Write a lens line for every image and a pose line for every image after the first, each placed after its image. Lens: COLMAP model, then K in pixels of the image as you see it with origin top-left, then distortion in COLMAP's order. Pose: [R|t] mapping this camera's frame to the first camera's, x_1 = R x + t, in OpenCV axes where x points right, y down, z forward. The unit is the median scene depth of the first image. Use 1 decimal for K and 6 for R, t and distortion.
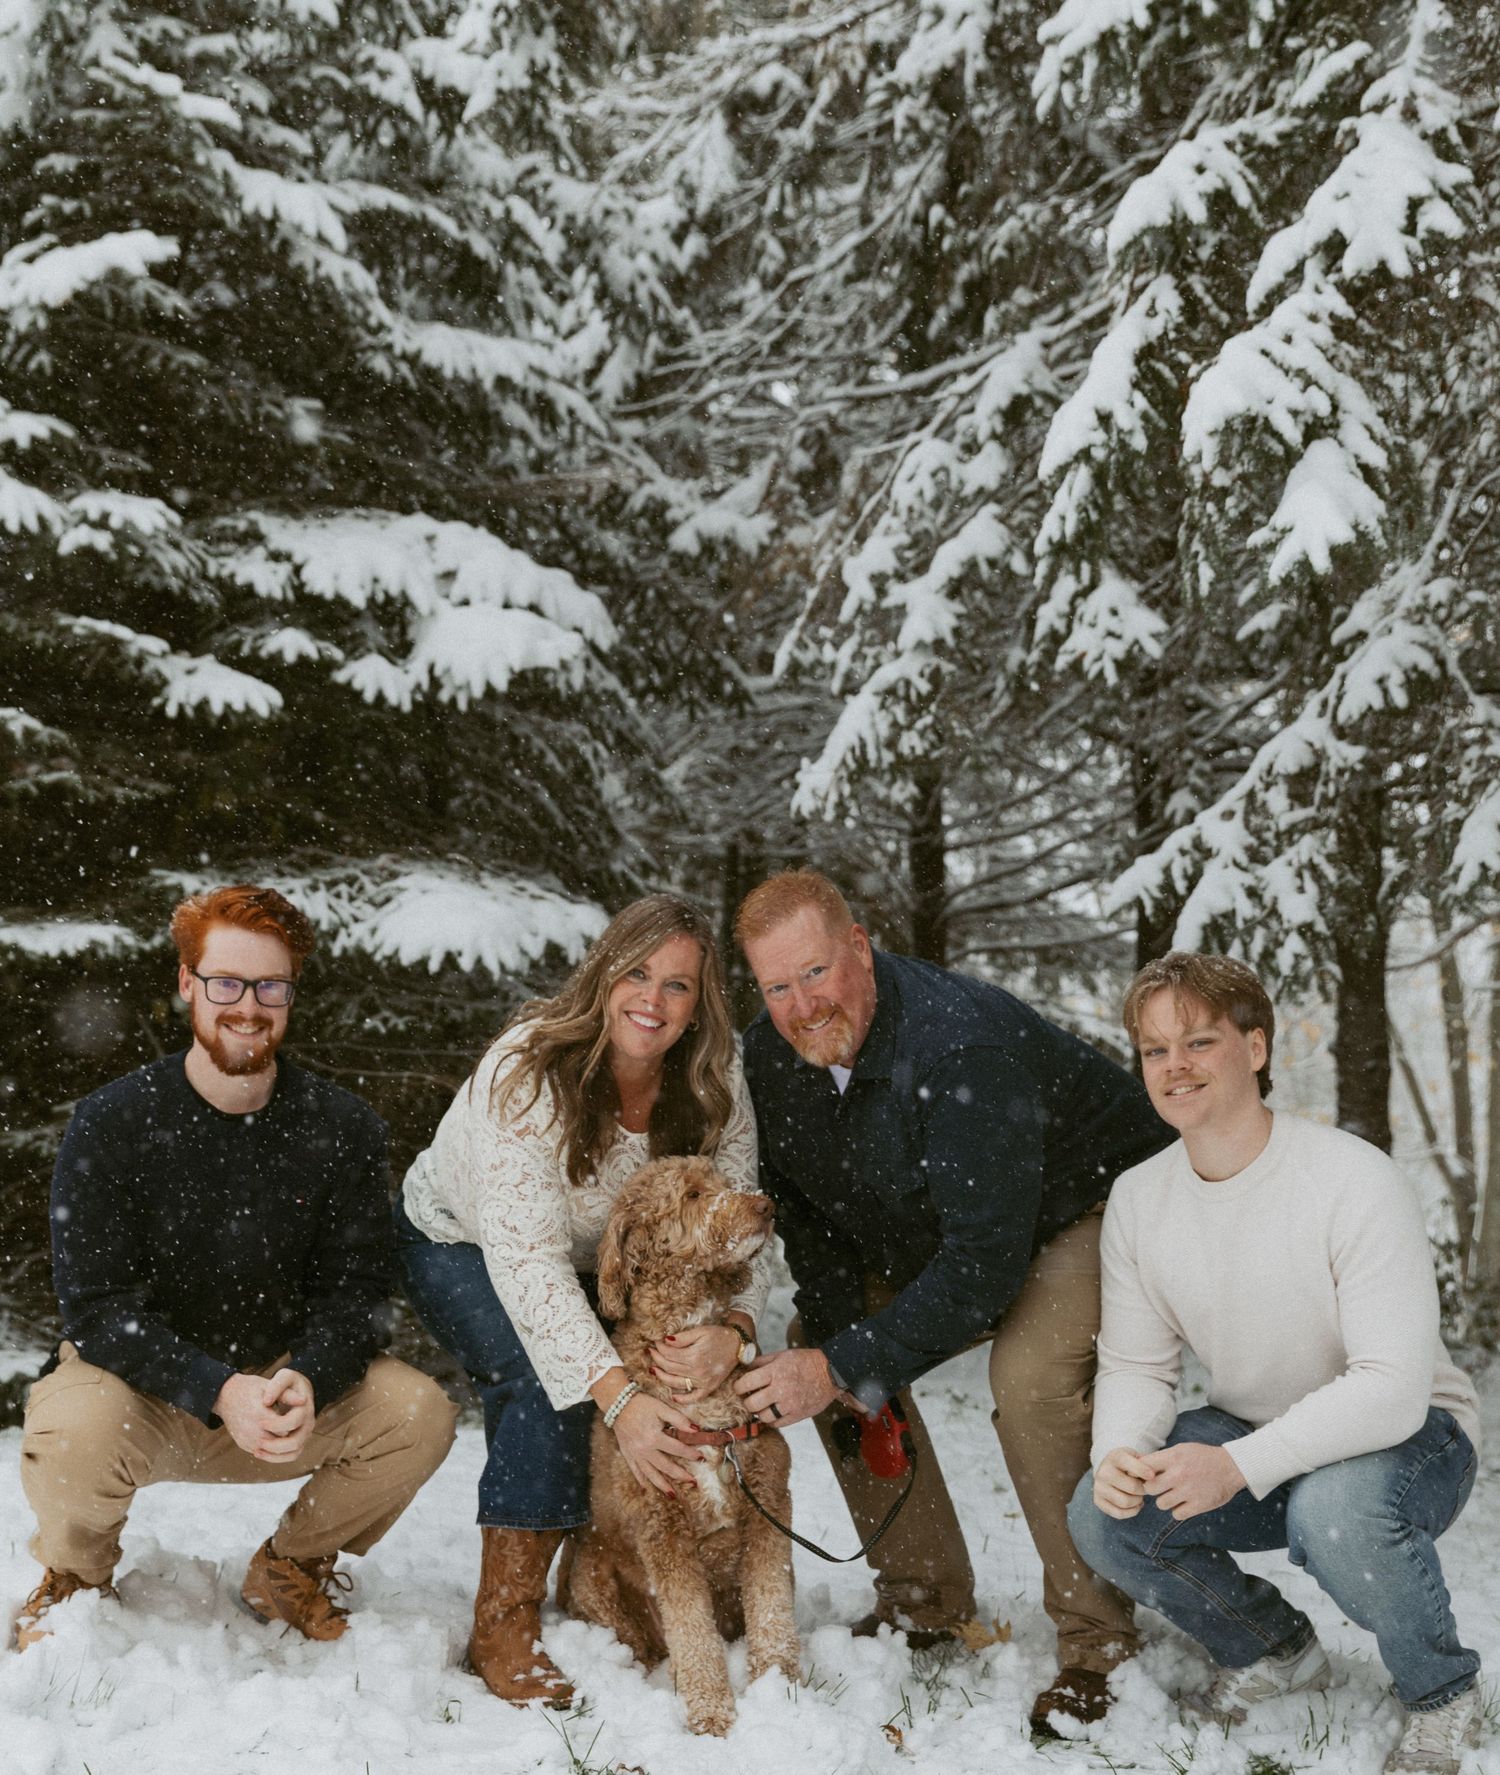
lens RADIAL K [[2652.2, 0, 770.1], [0, 2652.2, 891.5], [0, 0, 1]] dist [0.001812, -0.069727]
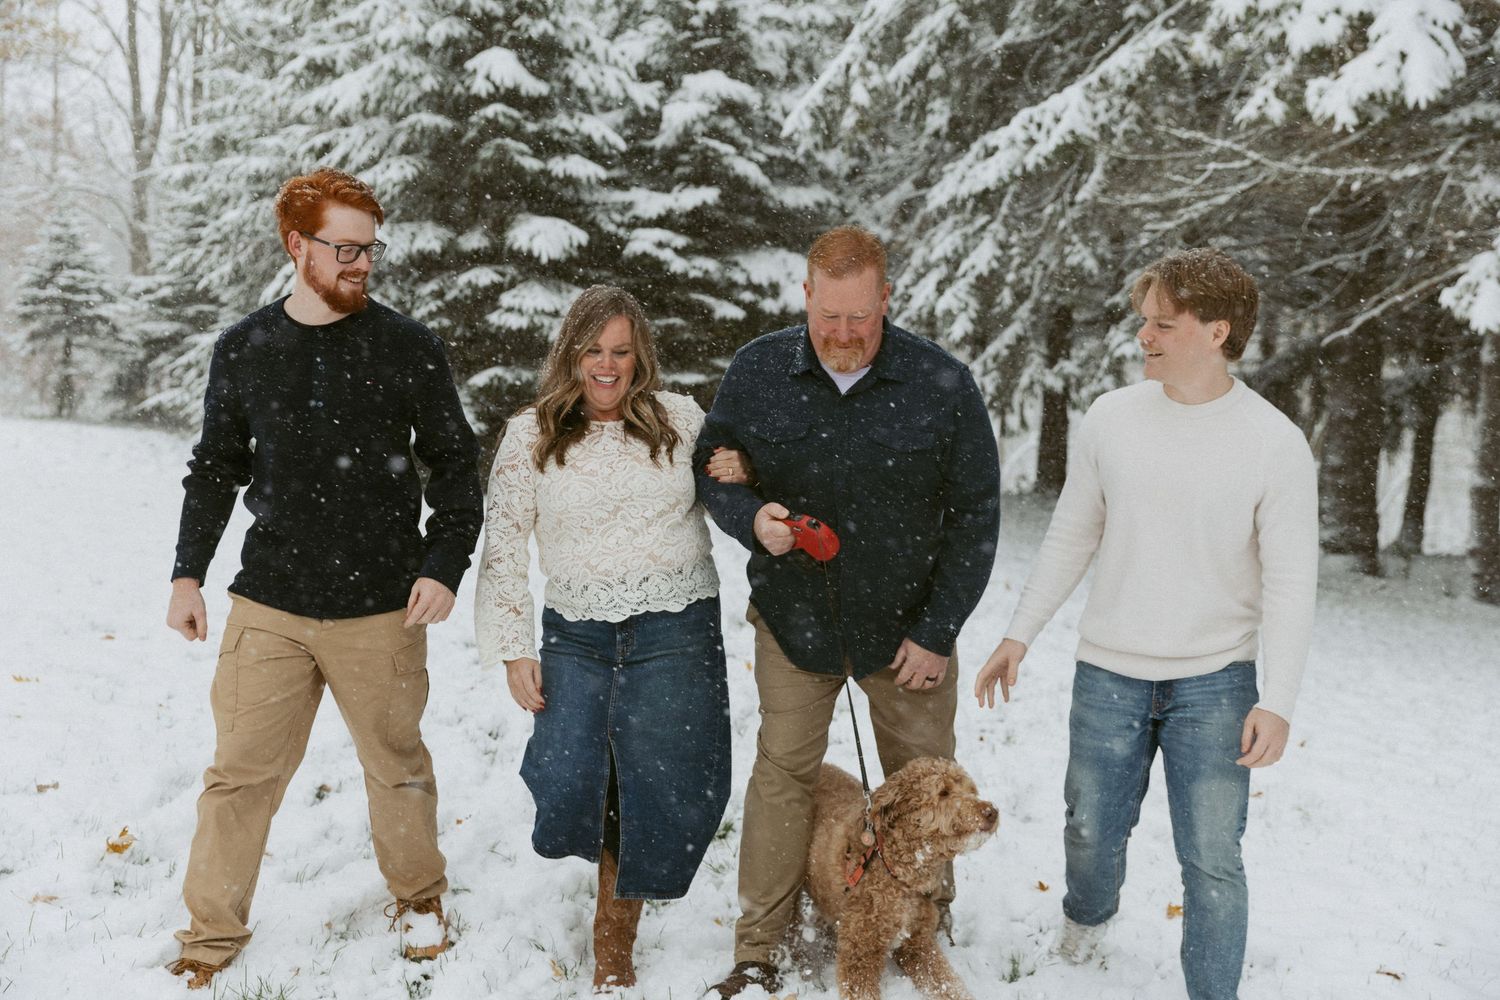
lens RADIAL K [[1849.5, 0, 766.5], [0, 1849.5, 498.8], [0, 0, 1]] dist [0.013486, 0.003566]
pose [[0.992527, 0.041469, -0.114766, 0.157783], [-0.023671, 0.988050, 0.152305, -0.216184], [0.119710, -0.148450, 0.981648, -1.616625]]
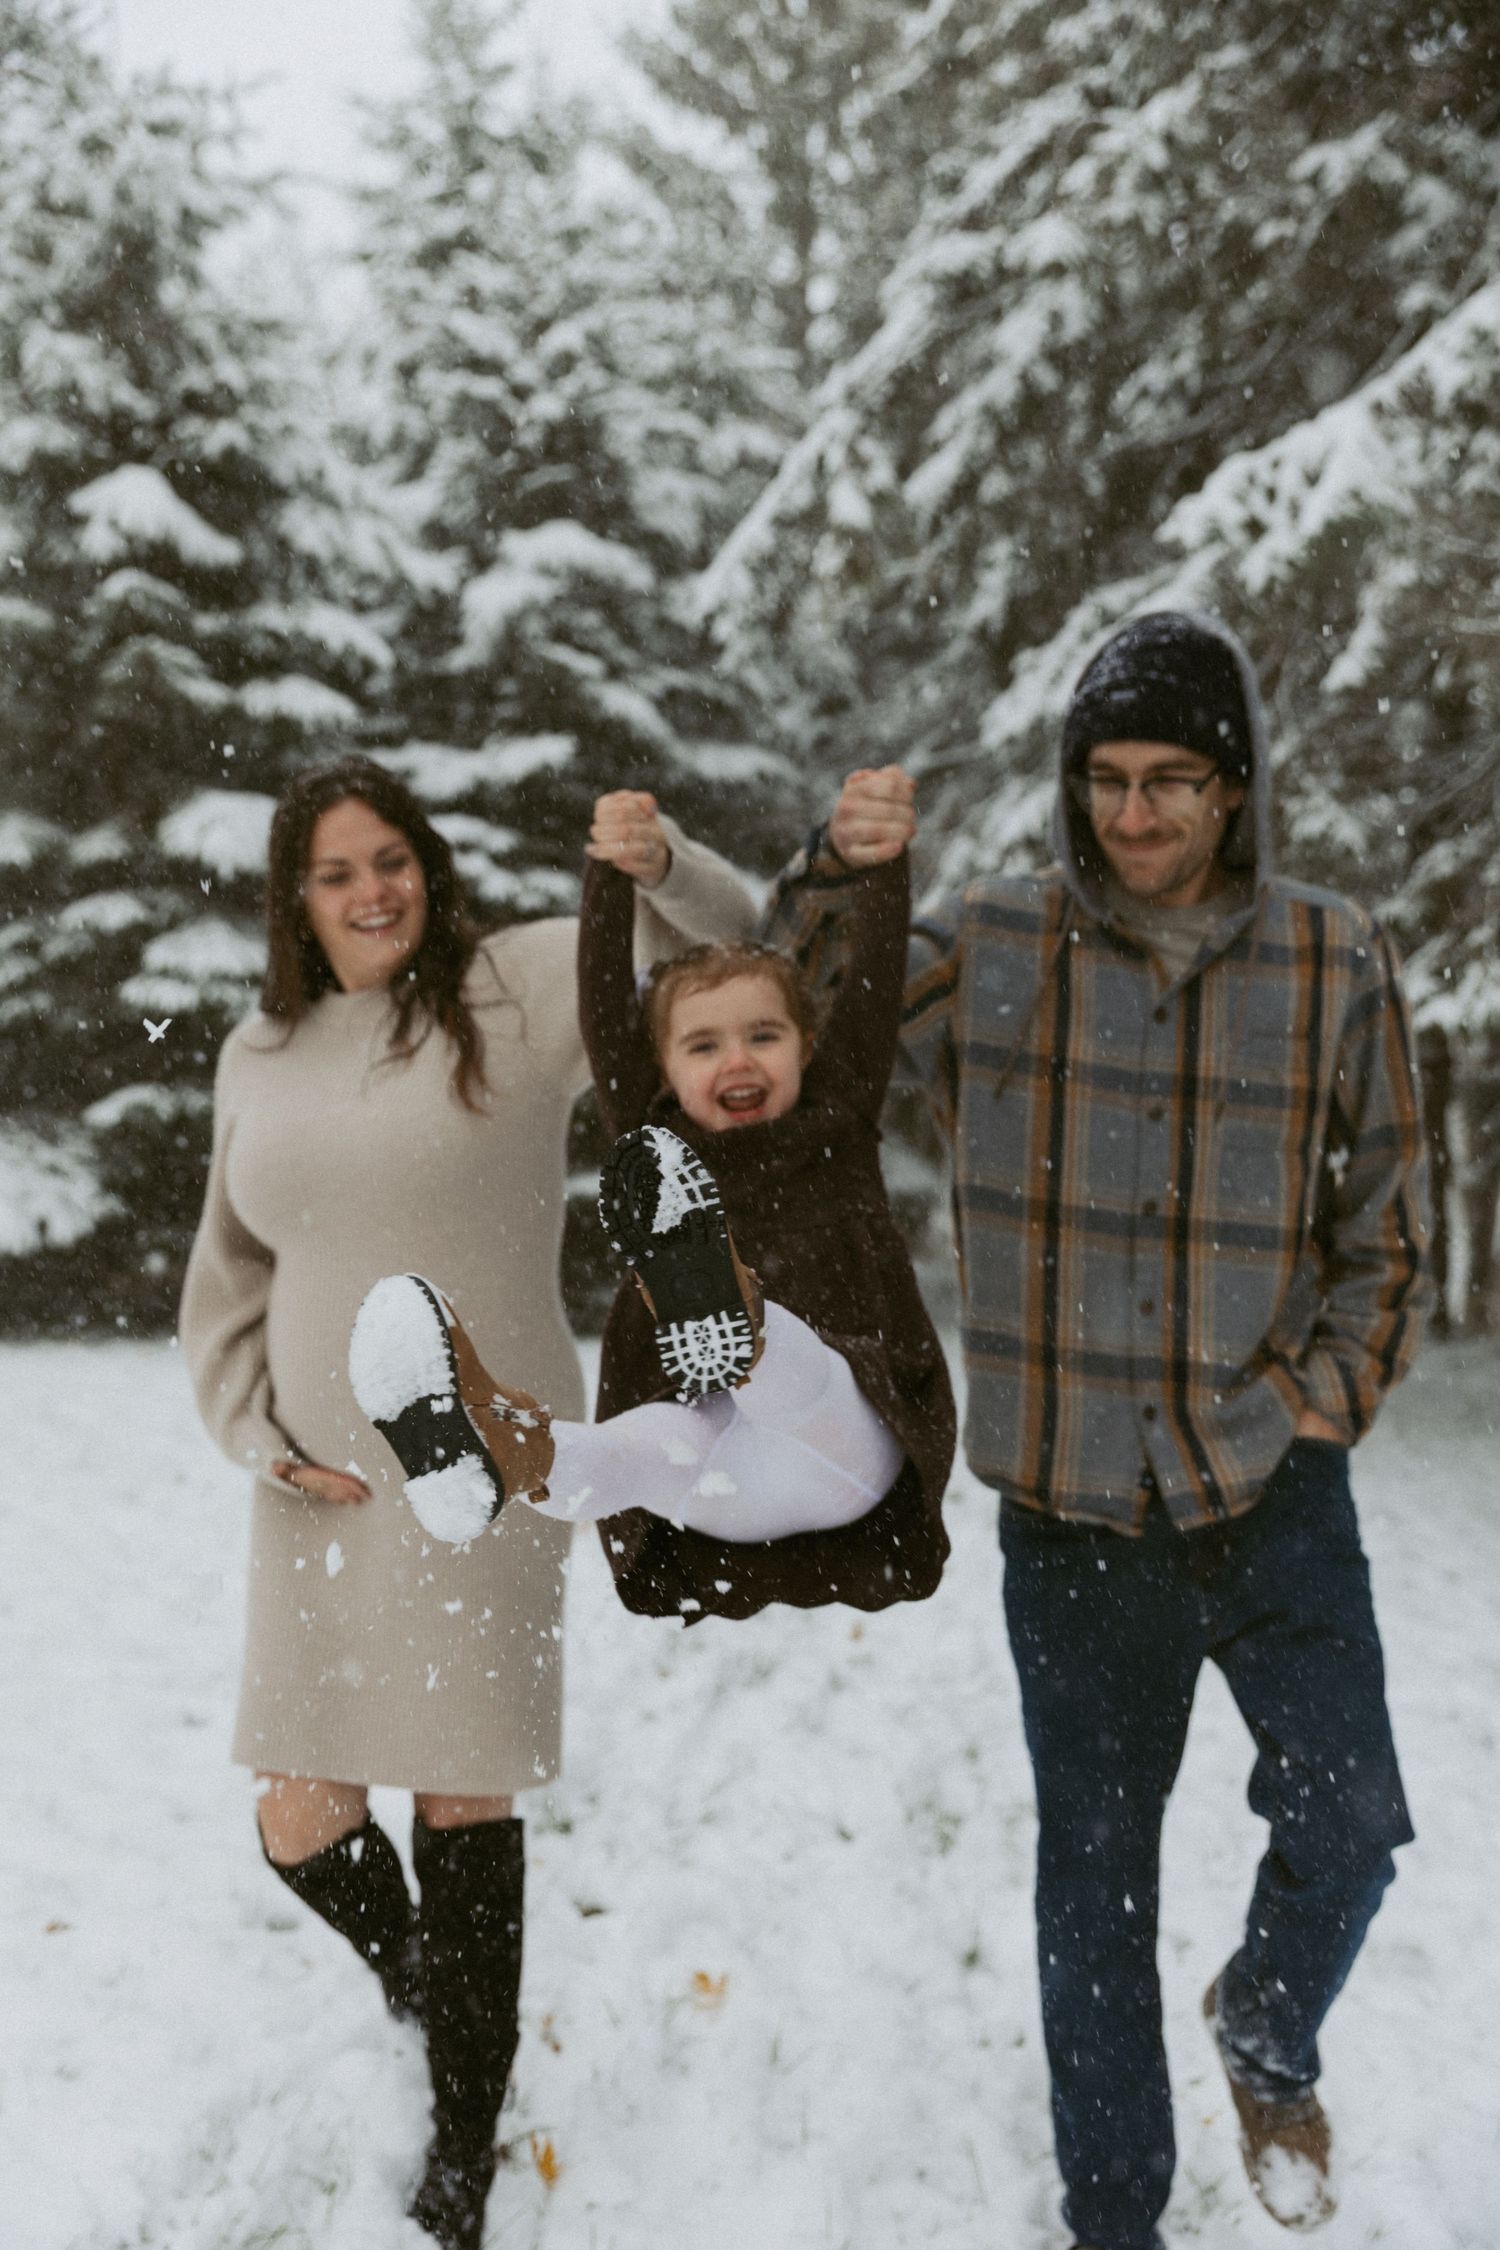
lens RADIAL K [[2434.0, 0, 724.4], [0, 2434.0, 1175.3], [0, 0, 1]] dist [-0.002644, 0.004084]
pose [[0.994199, 0.014150, -0.106621, 0.080846], [-0.002036, 0.993607, 0.112877, -0.131915], [0.107536, -0.112005, 0.987872, -0.798552]]
